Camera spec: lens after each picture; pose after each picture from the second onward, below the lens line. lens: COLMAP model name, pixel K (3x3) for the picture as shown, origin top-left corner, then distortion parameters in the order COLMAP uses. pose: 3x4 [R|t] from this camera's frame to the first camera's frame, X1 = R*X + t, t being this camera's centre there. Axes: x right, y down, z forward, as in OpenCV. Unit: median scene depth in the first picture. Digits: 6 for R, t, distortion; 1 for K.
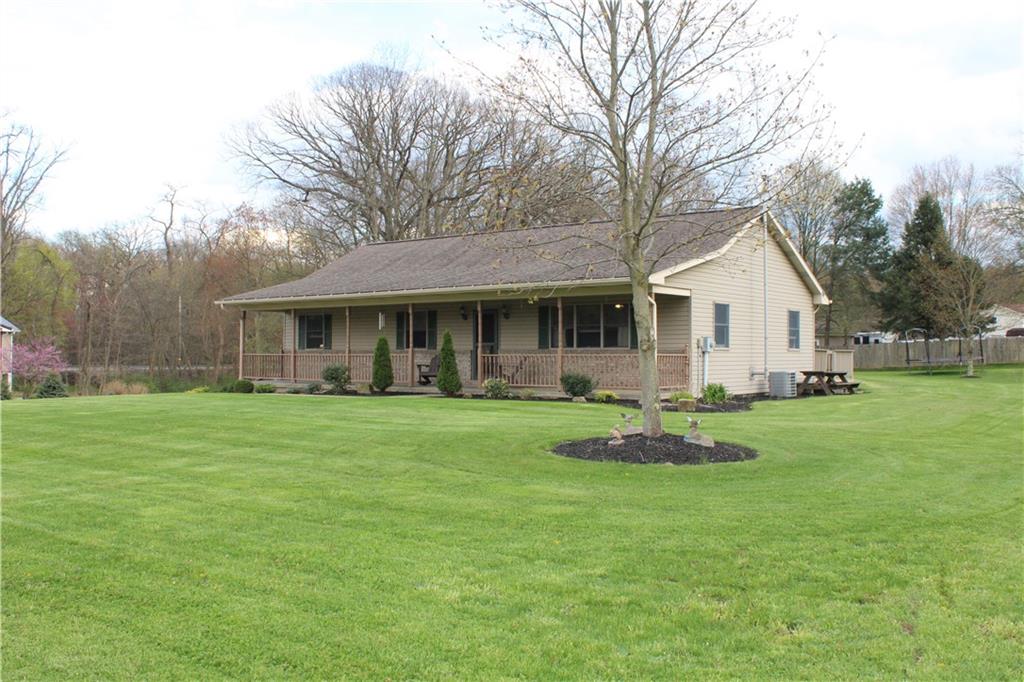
lens RADIAL K [[991.6, 0, 514.1], [0, 991.6, 342.8], [0, 0, 1]] dist [-0.094089, 0.000000]
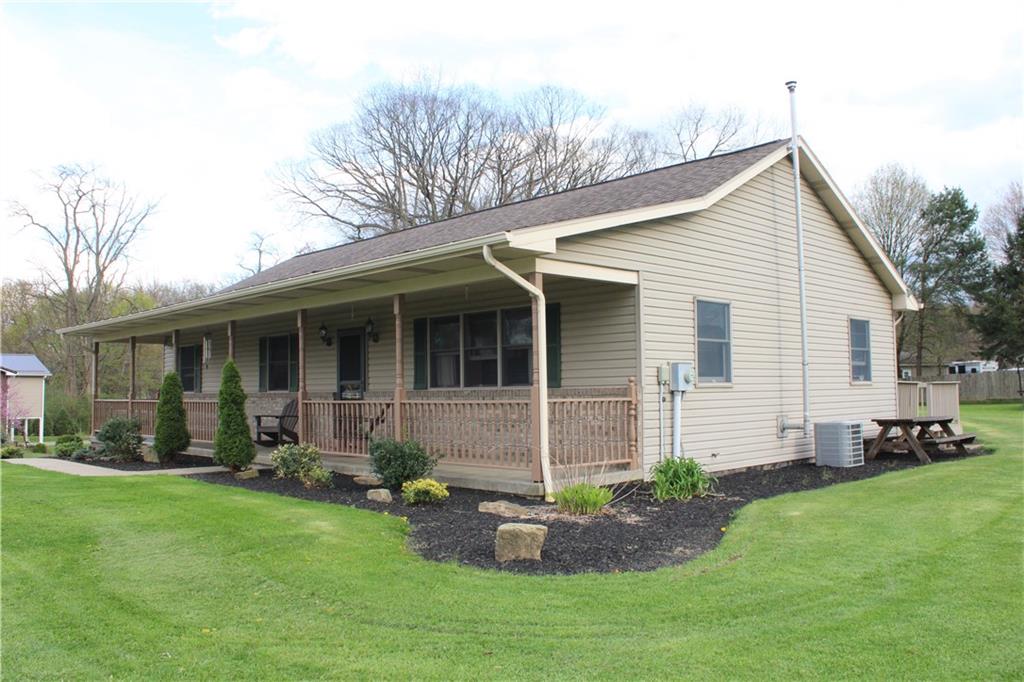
lens RADIAL K [[861.8, 0, 512.0], [0, 861.8, 336.7], [0, 0, 1]] dist [-0.125002, 0.096531]
pose [[0.989672, -0.023448, -0.141418, 0.142893], [0.016278, 0.998533, -0.051645, 0.001817], [0.142421, 0.048809, 0.988602, 0.443323]]
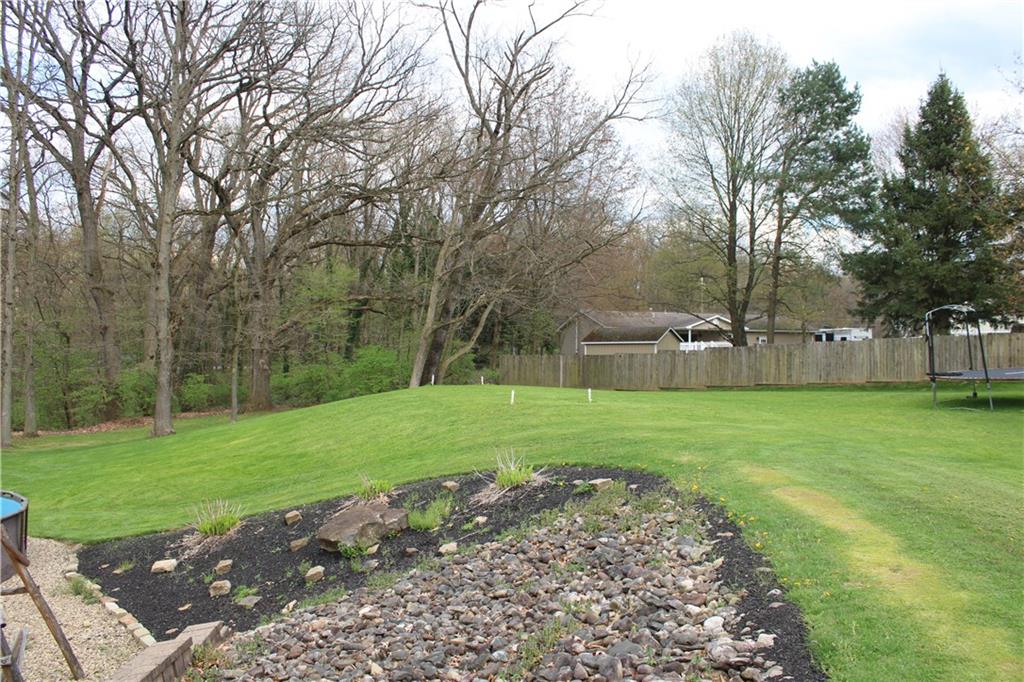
lens RADIAL K [[861.8, 0, 502.8], [0, 861.8, 339.7], [0, 0, 1]] dist [-0.125002, 0.096531]
pose [[0.999846, -0.006990, -0.016109, 0.388974], [0.006889, 0.999956, -0.006327, 0.004897], [0.016152, 0.006215, 0.999850, 1.134824]]
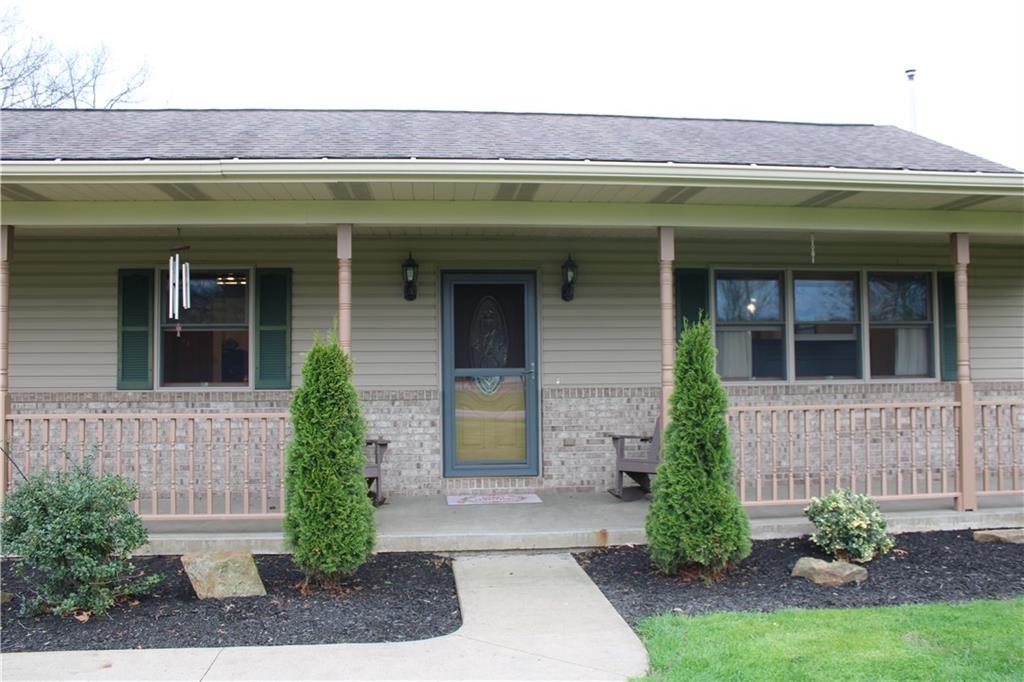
lens RADIAL K [[861.8, 0, 513.9], [0, 861.8, 346.5], [0, 0, 1]] dist [-0.125002, 0.096531]
pose [[0.711206, 0.025472, 0.702522, -0.218938], [0.002891, 0.999229, -0.039157, 0.004068], [-0.702978, 0.029880, 0.710584, 0.736784]]
